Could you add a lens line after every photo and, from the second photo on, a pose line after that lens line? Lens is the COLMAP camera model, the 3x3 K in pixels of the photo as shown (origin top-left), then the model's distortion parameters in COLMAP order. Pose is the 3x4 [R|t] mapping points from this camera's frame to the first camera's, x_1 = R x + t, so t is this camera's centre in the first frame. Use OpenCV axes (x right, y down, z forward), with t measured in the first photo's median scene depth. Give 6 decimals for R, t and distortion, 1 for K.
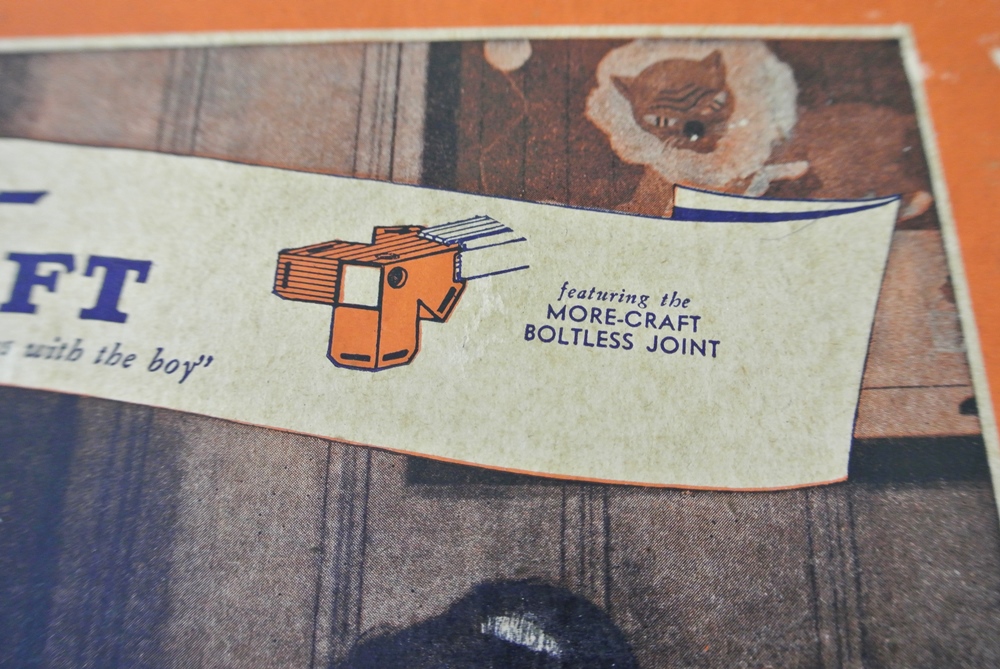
lens RADIAL K [[819.8, 0, 496.0], [0, 819.8, 337.2], [0, 0, 1]] dist [-0.113063, 0.045821]
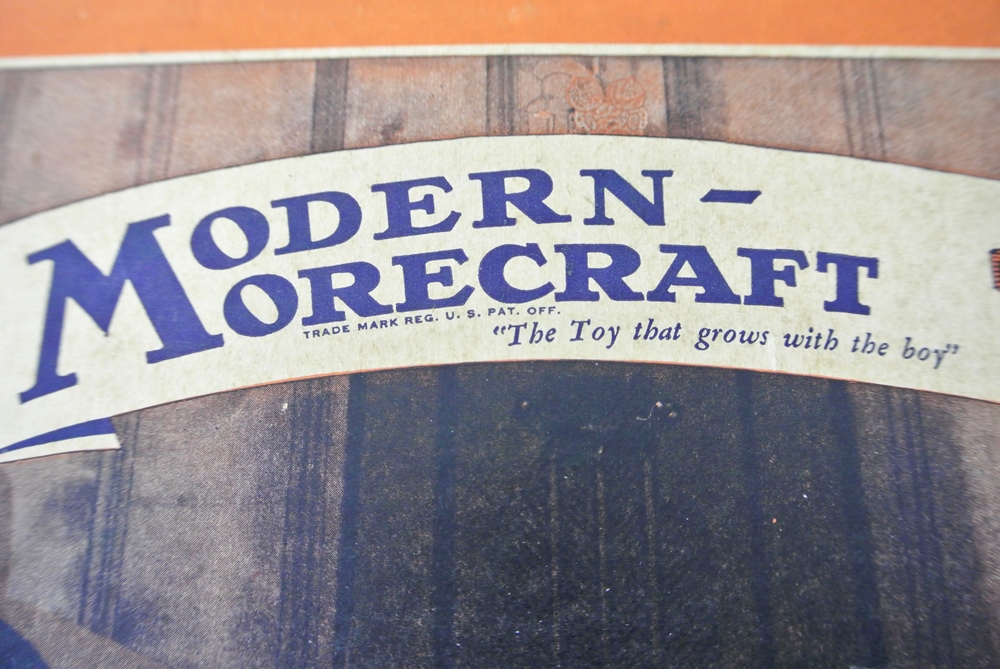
lens RADIAL K [[819.8, 0, 498.1], [0, 819.8, 331.9], [0, 0, 1]] dist [-0.113063, 0.045821]
pose [[0.999674, -0.002792, -0.025393, -0.932759], [0.003661, 0.999406, 0.034259, -0.033531], [0.025282, -0.034341, 0.999090, -0.119318]]
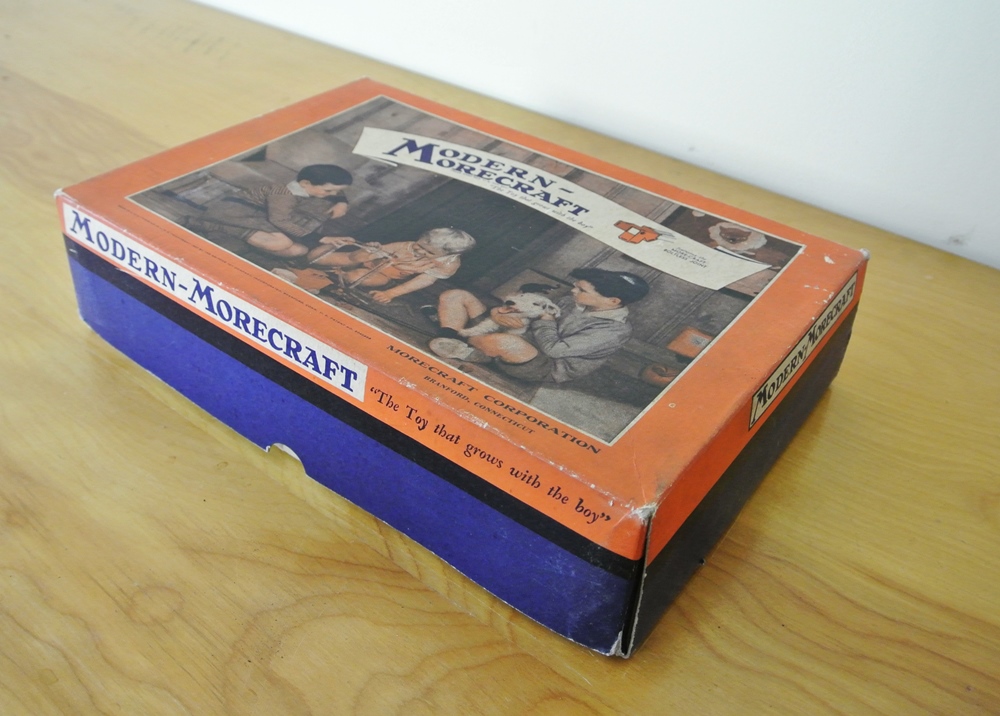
lens RADIAL K [[924.6, 0, 500.9], [0, 924.6, 357.8], [0, 0, 1]] dist [-0.089588, 0.000000]
pose [[0.814570, 0.397540, -0.422419, 1.431440], [-0.560490, 0.727002, -0.396635, 2.499537], [0.149421, 0.559848, 0.815011, -2.378777]]
